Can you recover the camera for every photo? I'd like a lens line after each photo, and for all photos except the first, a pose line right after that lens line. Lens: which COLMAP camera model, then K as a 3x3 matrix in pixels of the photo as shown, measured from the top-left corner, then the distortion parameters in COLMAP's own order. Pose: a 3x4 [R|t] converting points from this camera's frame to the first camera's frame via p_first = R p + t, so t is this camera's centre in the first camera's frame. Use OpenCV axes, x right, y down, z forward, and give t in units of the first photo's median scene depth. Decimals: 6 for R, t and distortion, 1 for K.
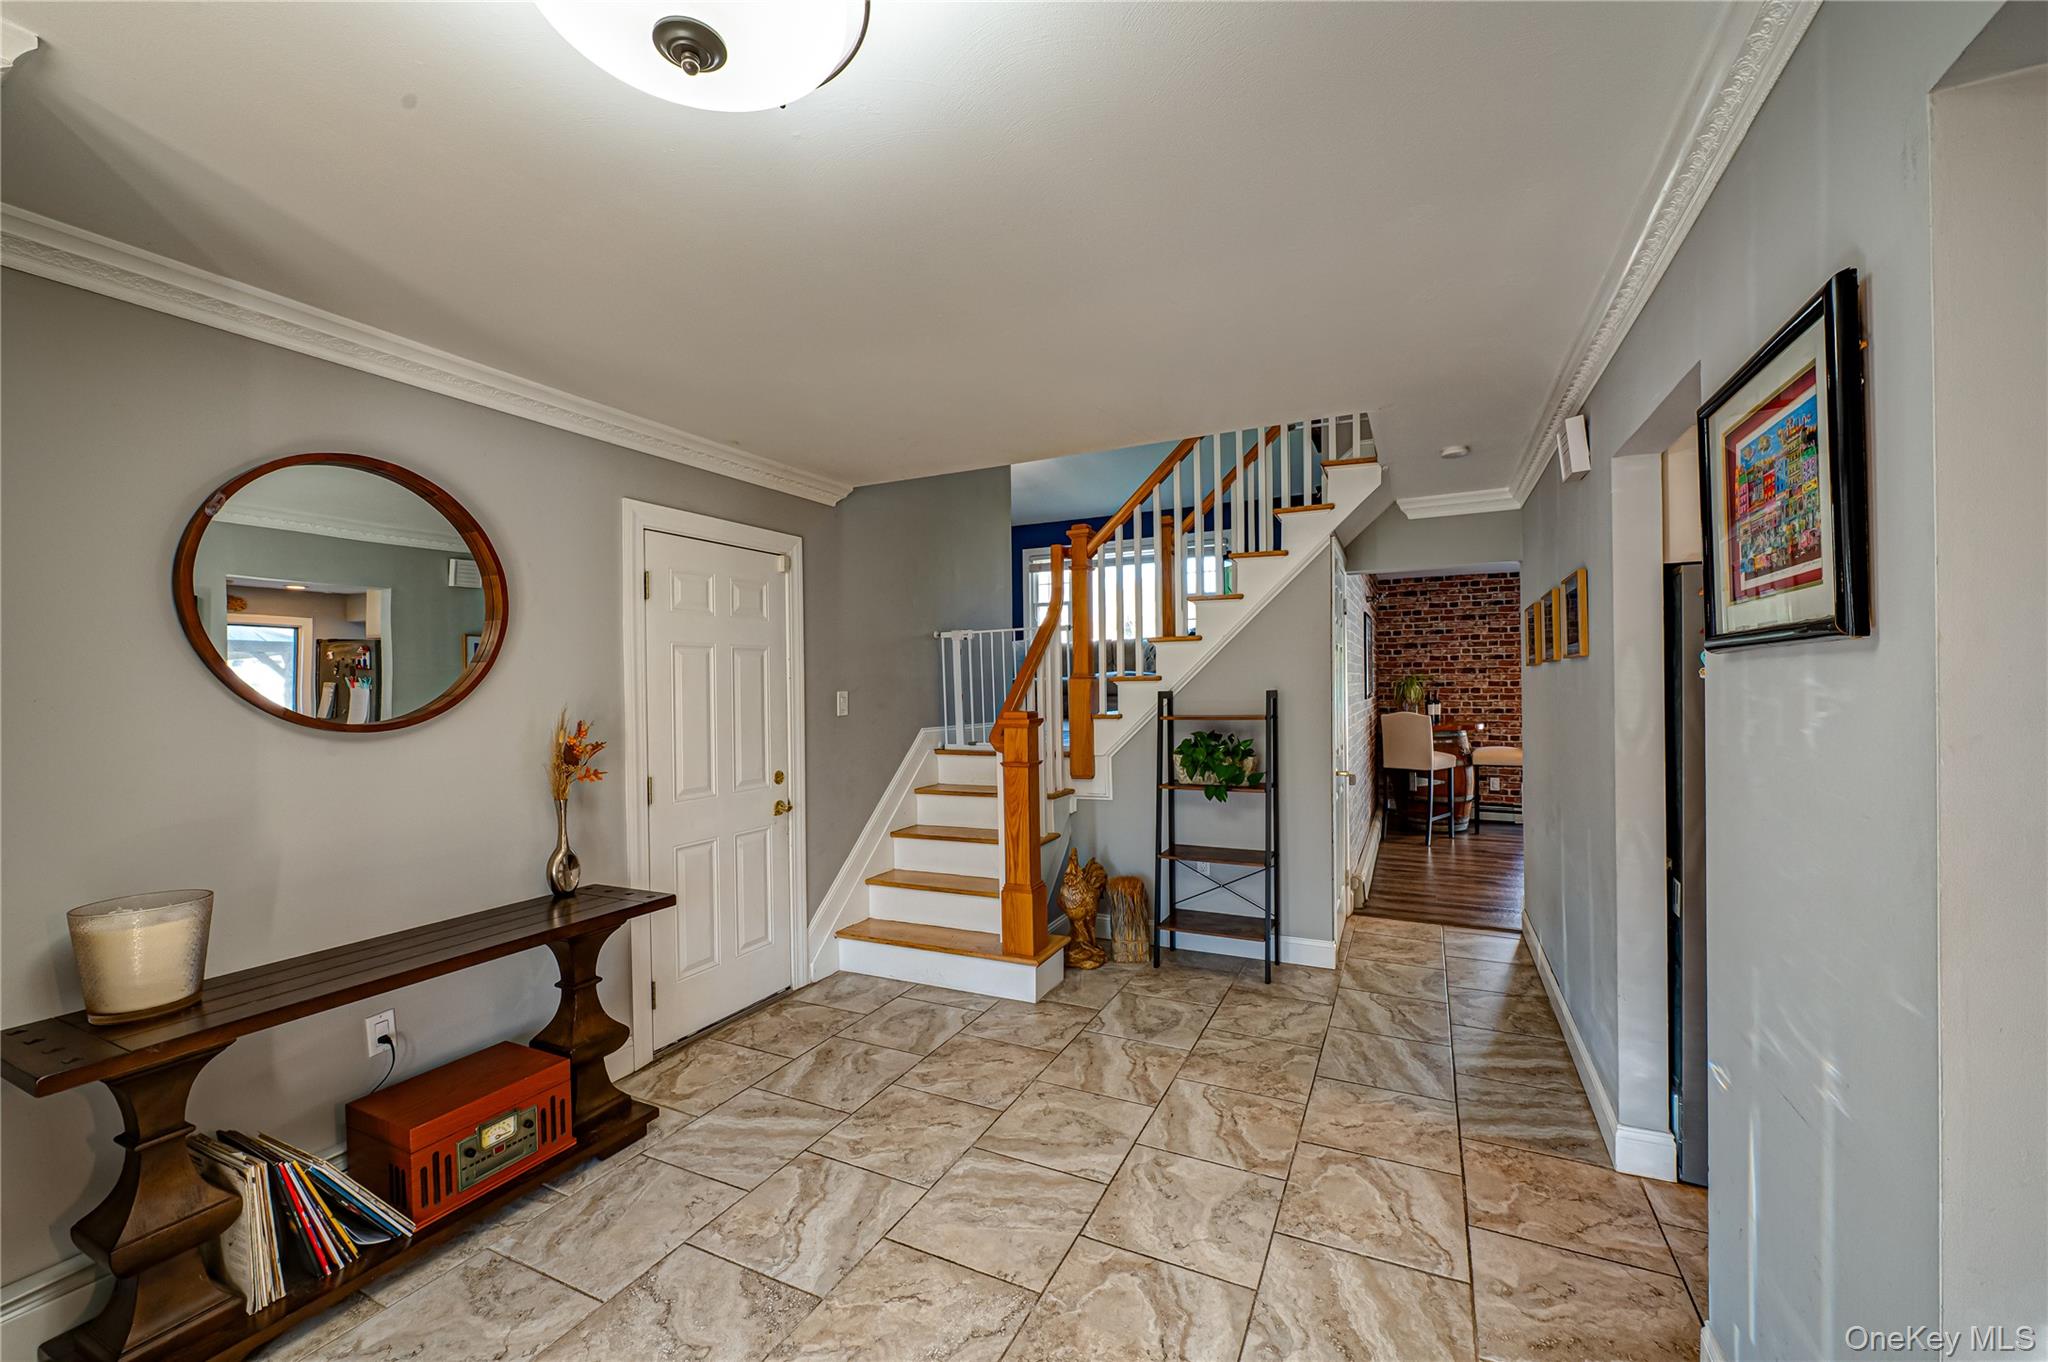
lens RADIAL K [[805.6, 0, 1029.5], [0, 805.6, 683.4], [0, 0, 1]] dist [-0.016868, -0.000105]
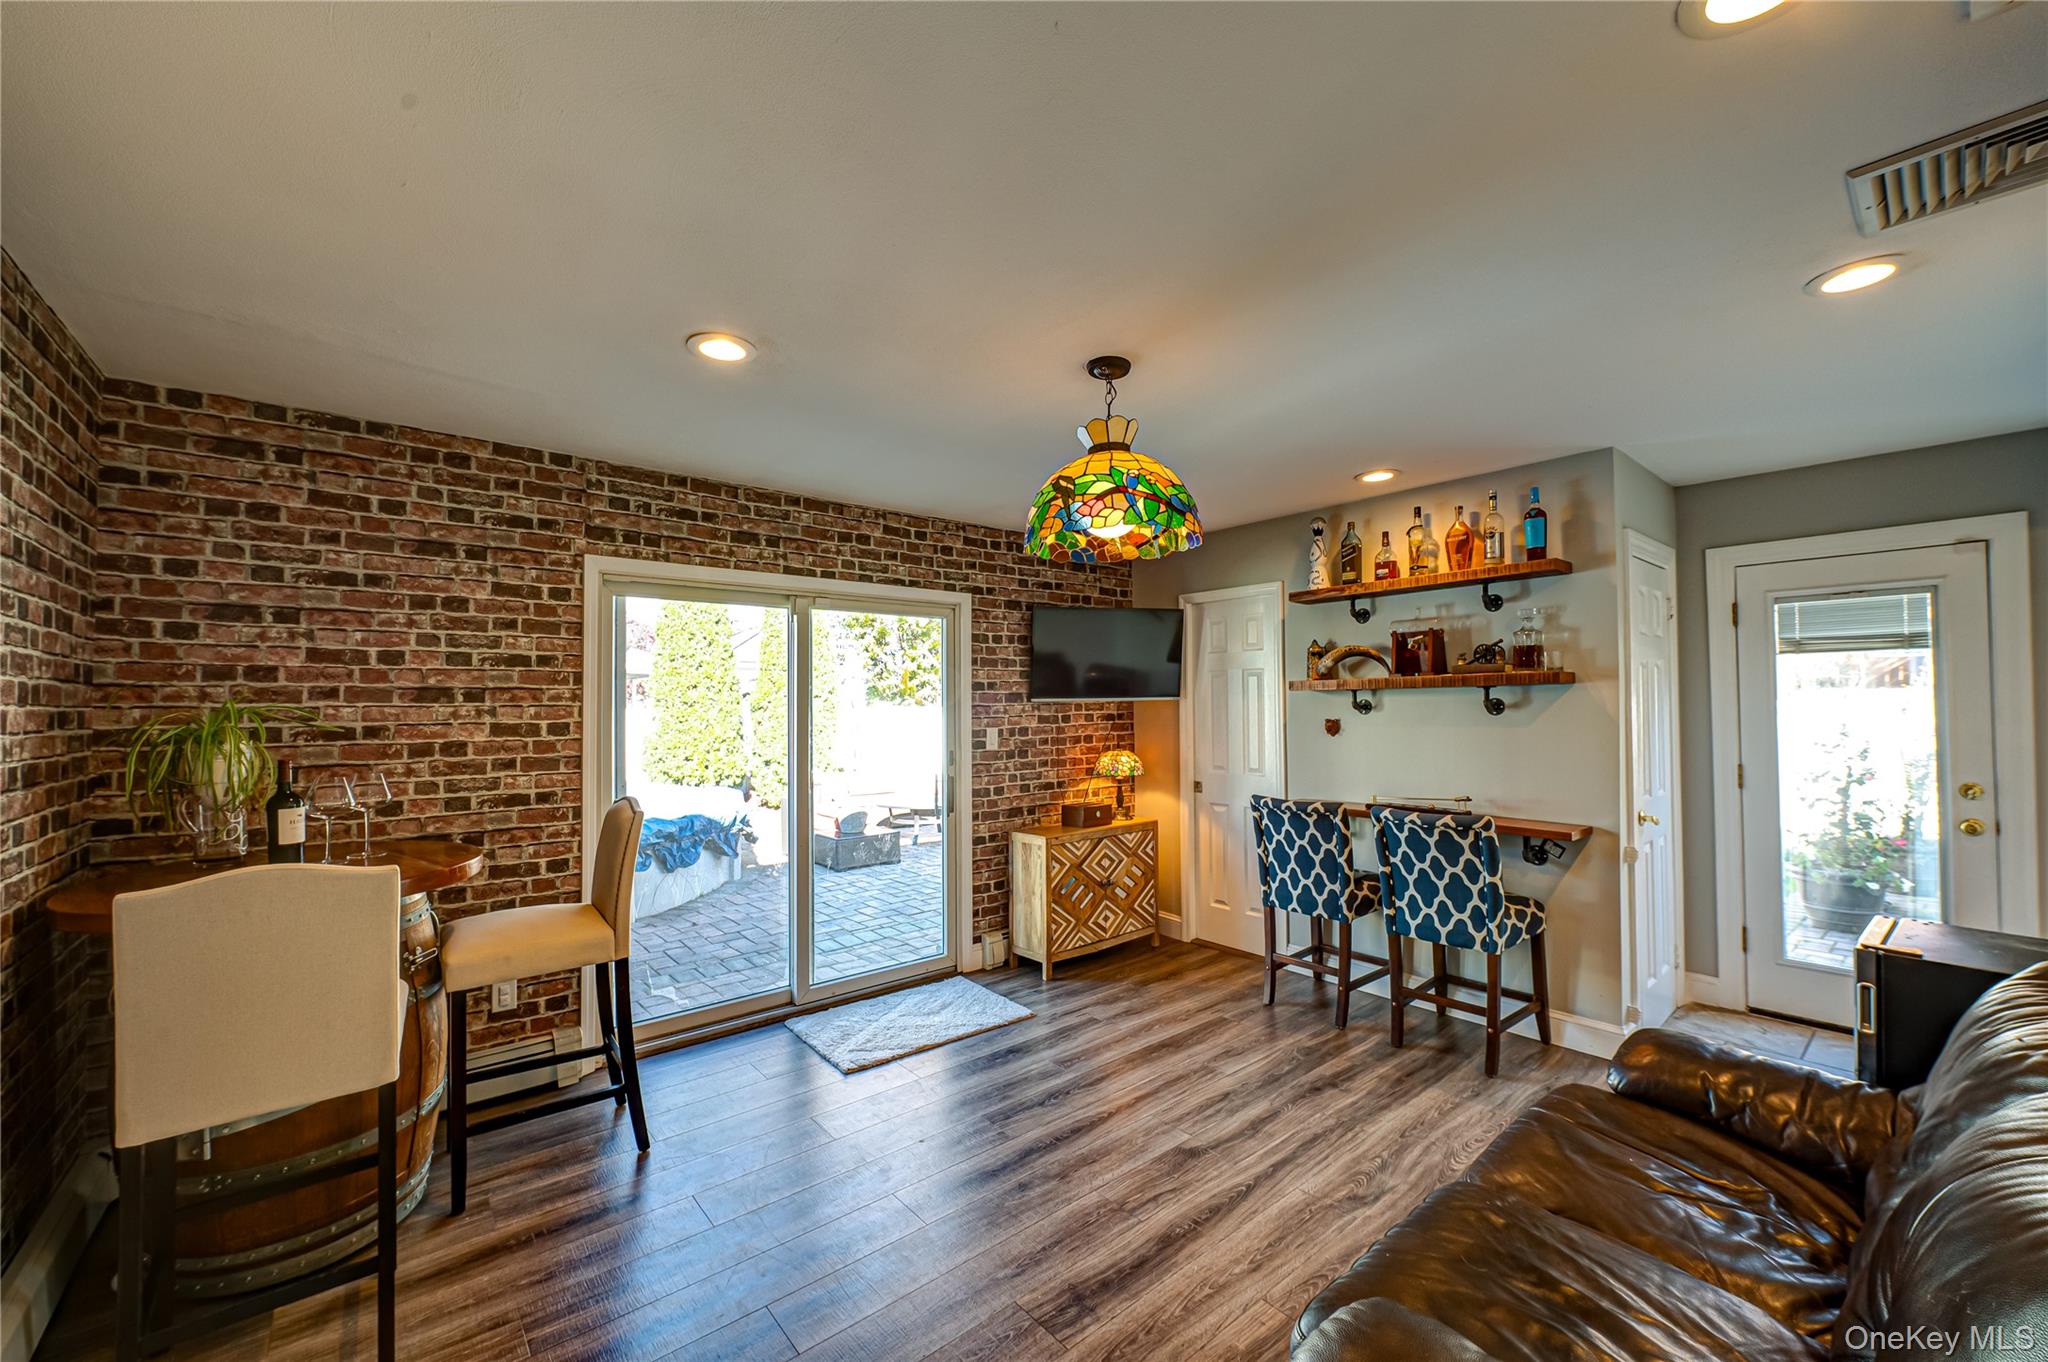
lens RADIAL K [[805.6, 0, 1029.8], [0, 805.6, 690.7], [0, 0, 1]] dist [-0.016868, -0.000105]
pose [[0.413264, 0.020219, 0.910387, 0.329560], [0.002992, 0.999718, -0.023562, -0.008433], [-0.910606, 0.012461, 0.413087, 0.603227]]
